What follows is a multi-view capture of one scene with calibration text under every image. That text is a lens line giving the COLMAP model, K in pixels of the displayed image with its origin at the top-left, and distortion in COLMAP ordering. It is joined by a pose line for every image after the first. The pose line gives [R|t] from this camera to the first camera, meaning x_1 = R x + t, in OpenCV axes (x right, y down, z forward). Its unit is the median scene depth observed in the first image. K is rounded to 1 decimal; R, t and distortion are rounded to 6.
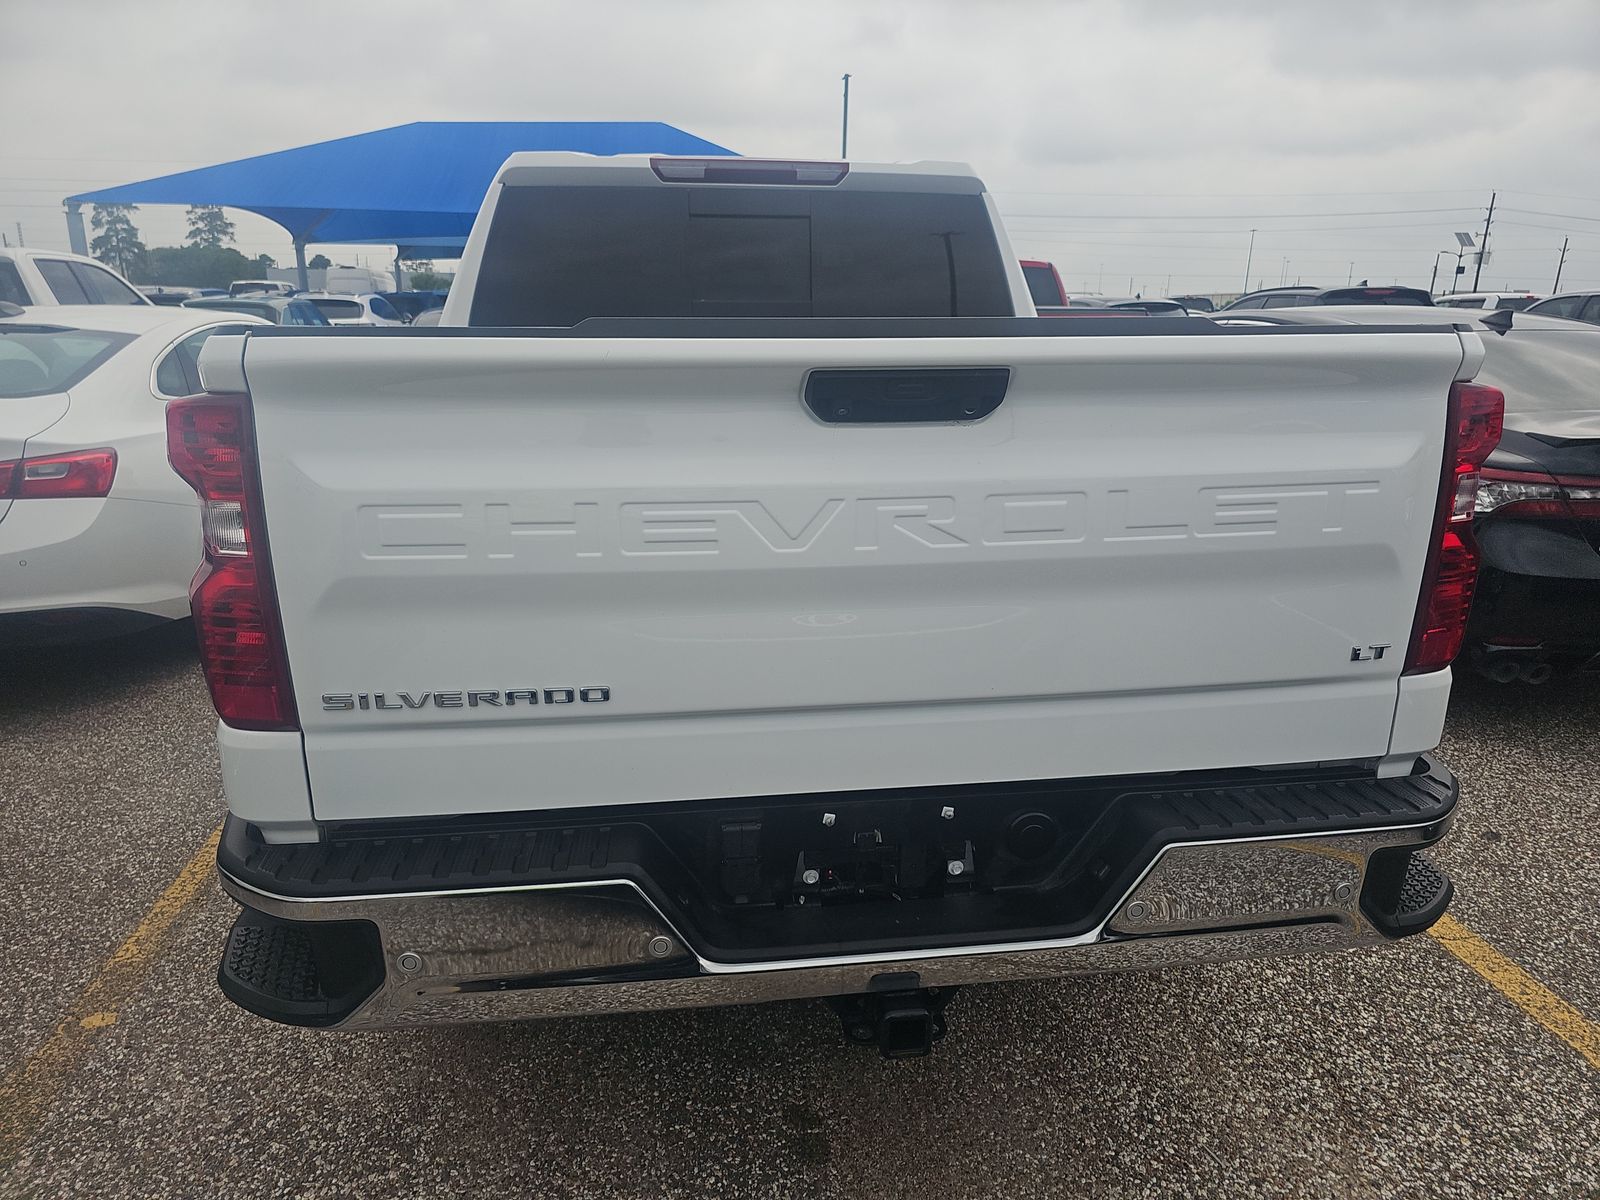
lens RADIAL K [[1043.7, 0, 794.5], [0, 1043.7, 592.8], [0, 0, 1]] dist [0.050394, -0.035793]
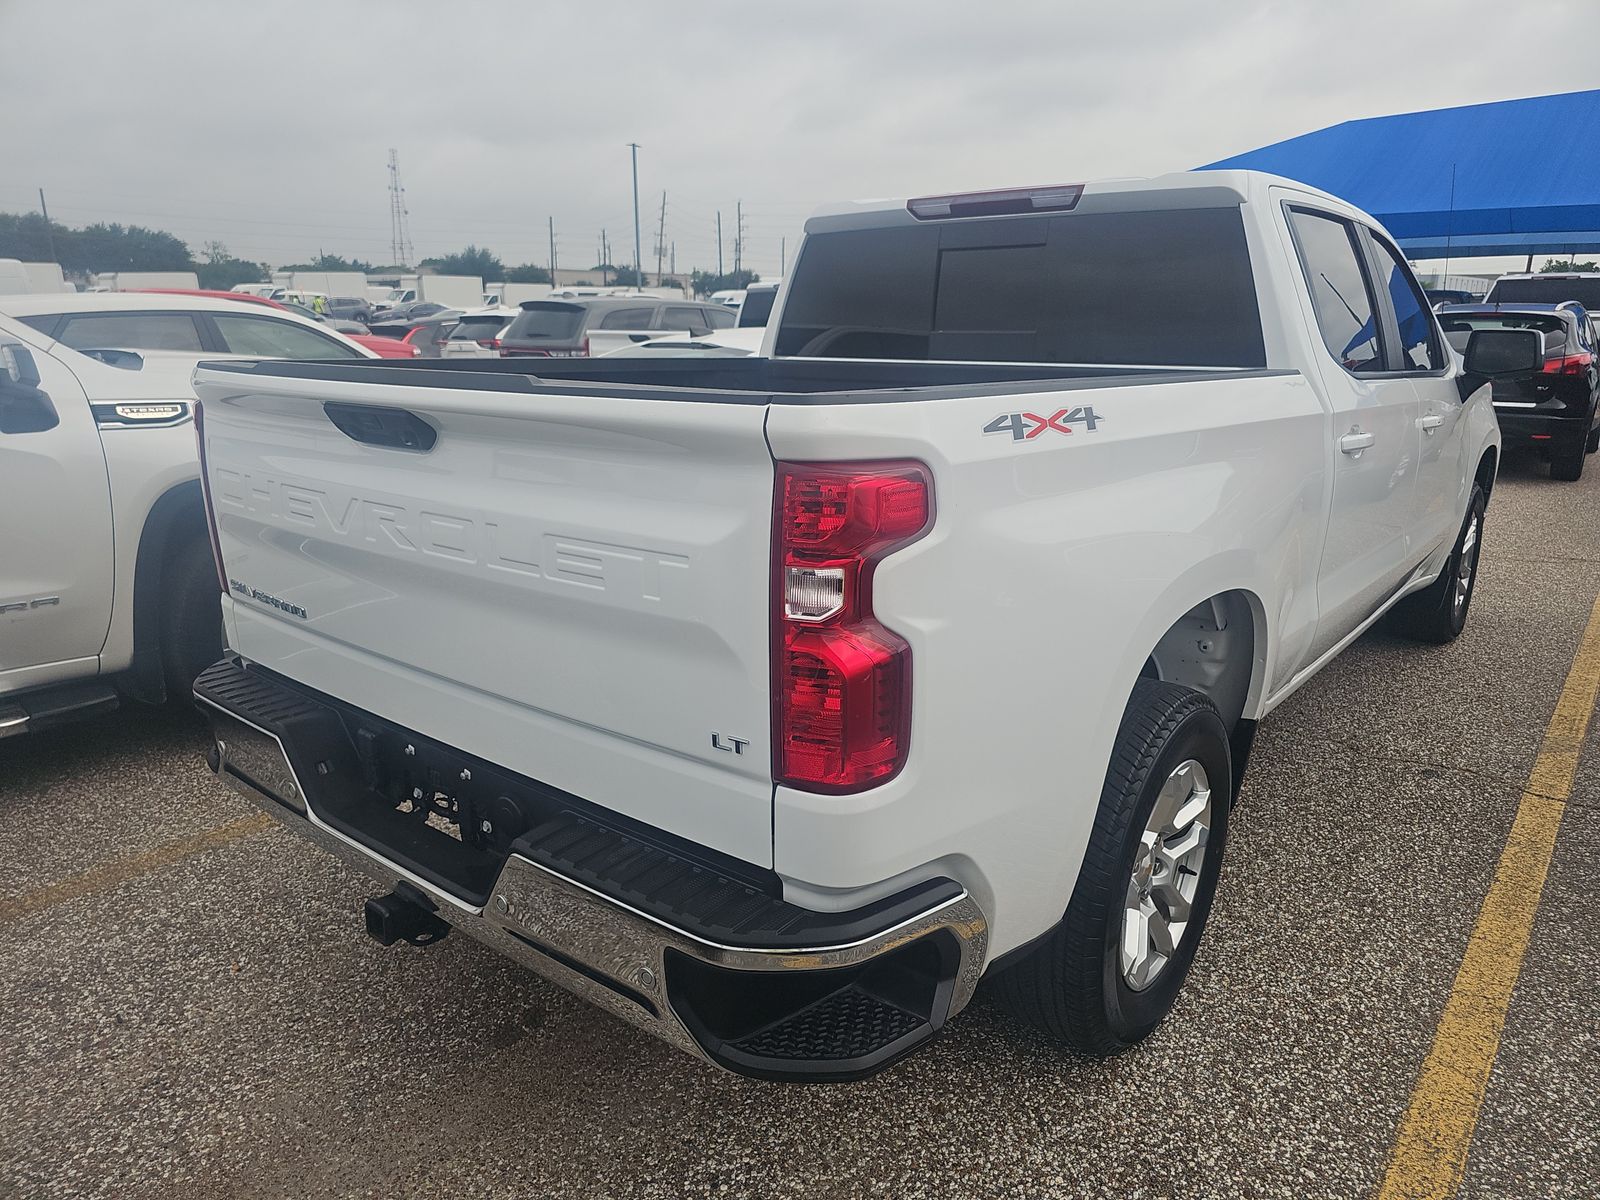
lens RADIAL K [[1067.8, 0, 800.0], [0, 1067.8, 600.0], [0, 0, 1]] dist [0.026314, -0.004300]
pose [[0.690394, 0.185800, -0.699167, 1.321318], [-0.189568, 0.979149, 0.073015, -0.158952], [0.698155, 0.082131, 0.711220, 0.397639]]
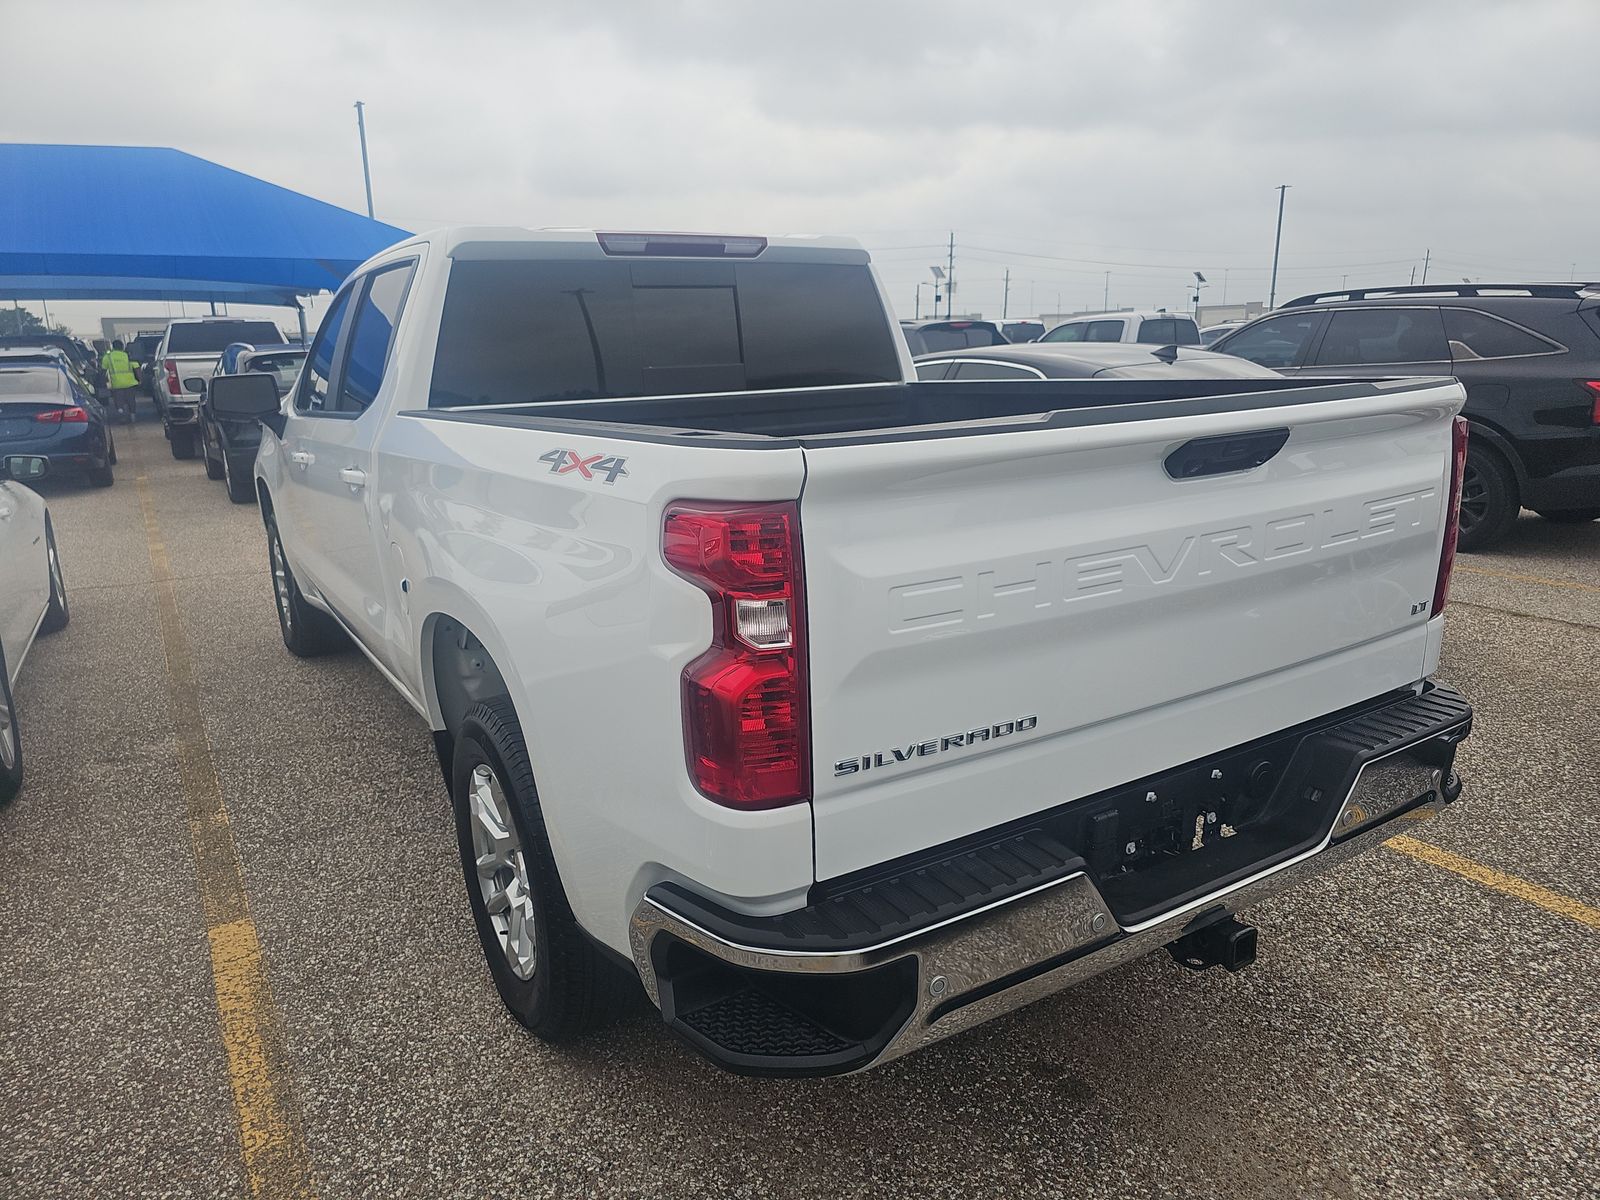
lens RADIAL K [[1043.7, 0, 794.5], [0, 1043.7, 592.8], [0, 0, 1]] dist [0.050394, -0.035793]
pose [[0.918039, -0.122745, 0.377011, -0.822683], [0.133951, 0.990982, -0.003540, -0.076125], [-0.373177, 0.053750, 0.926202, -0.003735]]
